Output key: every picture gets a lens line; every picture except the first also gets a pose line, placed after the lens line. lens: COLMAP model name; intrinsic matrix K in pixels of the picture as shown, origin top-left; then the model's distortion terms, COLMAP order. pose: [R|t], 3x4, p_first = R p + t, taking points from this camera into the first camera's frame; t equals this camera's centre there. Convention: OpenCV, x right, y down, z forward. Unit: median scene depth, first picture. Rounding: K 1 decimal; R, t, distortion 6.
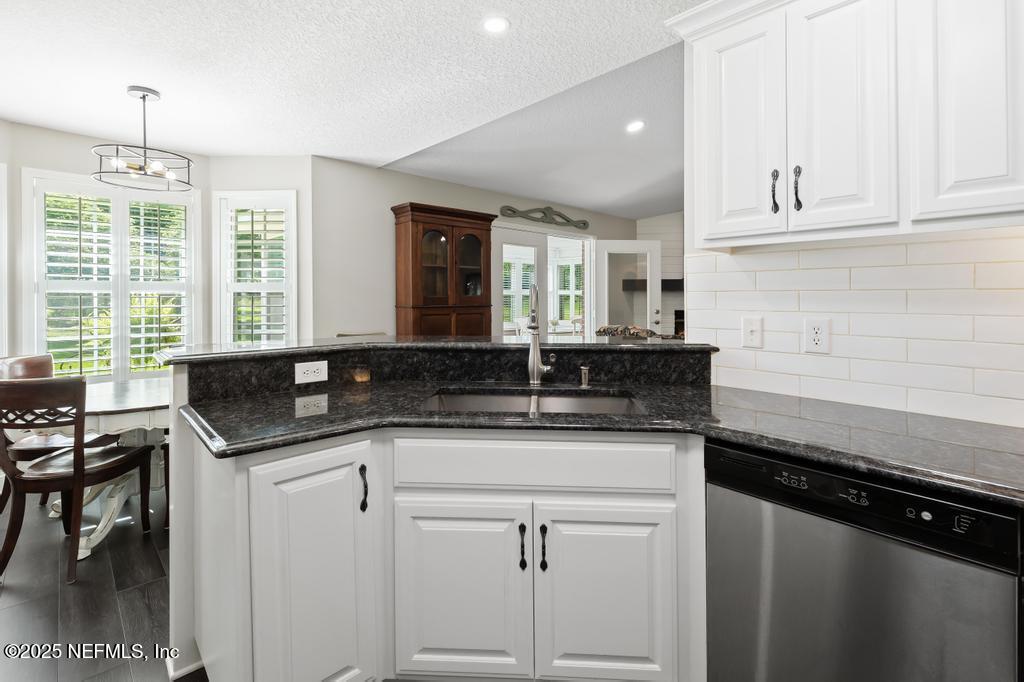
lens RADIAL K [[479.3, 0, 511.2], [0, 479.3, 304.6], [0, 0, 1]] dist [0.005257, 0.000358]
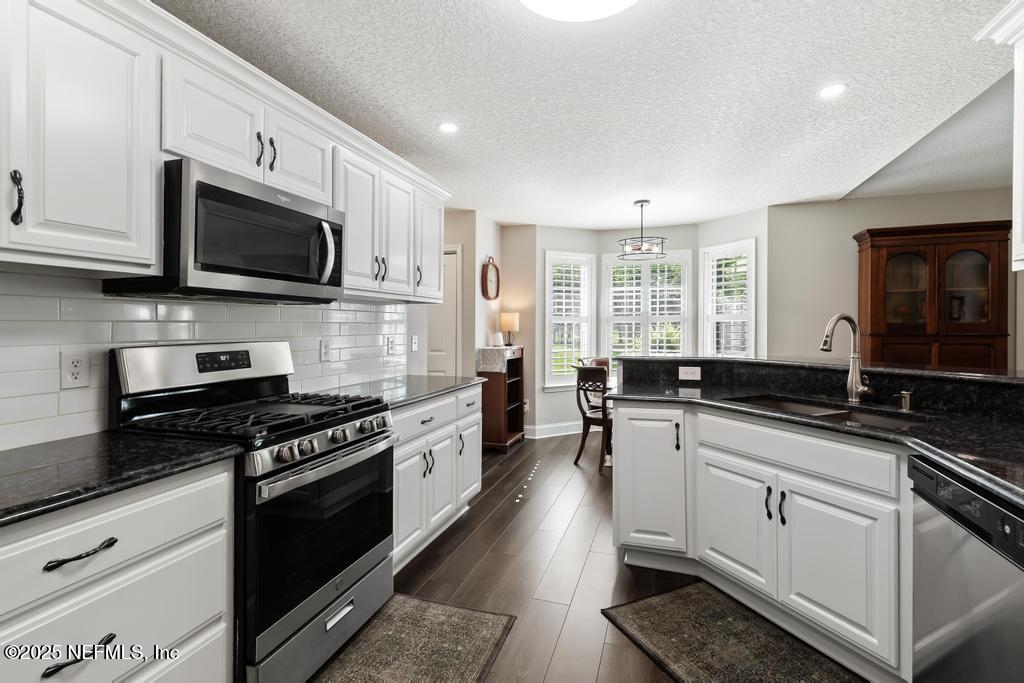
lens RADIAL K [[463.0, 0, 512.0], [0, 463.0, 341.5], [0, 0, 1]] dist [0.000708, 0.000083]
pose [[0.477768, 0.026674, -0.878081, 0.598558], [-0.009437, 0.999637, 0.025232, 0.003866], [0.878435, -0.003769, 0.477846, -0.219044]]
